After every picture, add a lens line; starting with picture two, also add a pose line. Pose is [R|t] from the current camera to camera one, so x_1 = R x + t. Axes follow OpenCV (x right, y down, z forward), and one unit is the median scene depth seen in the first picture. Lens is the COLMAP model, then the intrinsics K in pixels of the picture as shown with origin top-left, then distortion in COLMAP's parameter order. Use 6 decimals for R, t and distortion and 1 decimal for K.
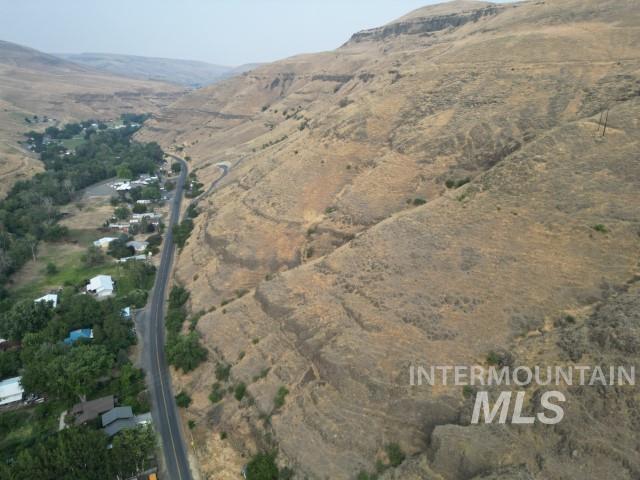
lens RADIAL K [[449.3, 0, 316.3], [0, 449.3, 240.9], [0, 0, 1]] dist [0.081972, -0.078662]
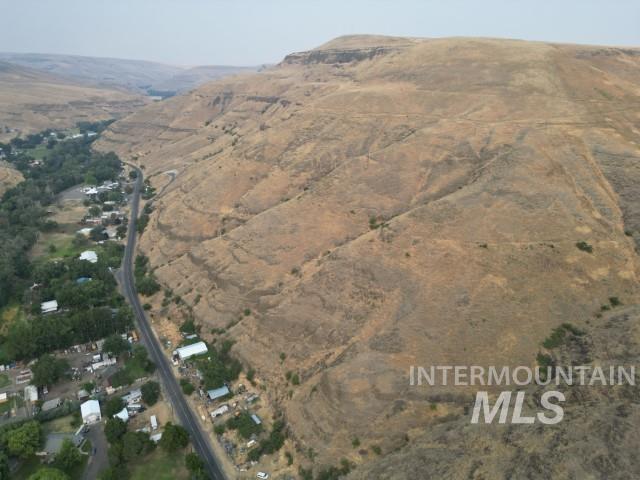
lens RADIAL K [[449.3, 0, 323.9], [0, 449.3, 239.7], [0, 0, 1]] dist [0.081972, -0.078662]
pose [[0.994277, -0.026803, 0.103415, 0.143571], [0.026544, 0.999640, 0.003886, 0.046936], [-0.103482, -0.001119, 0.994631, -0.548729]]
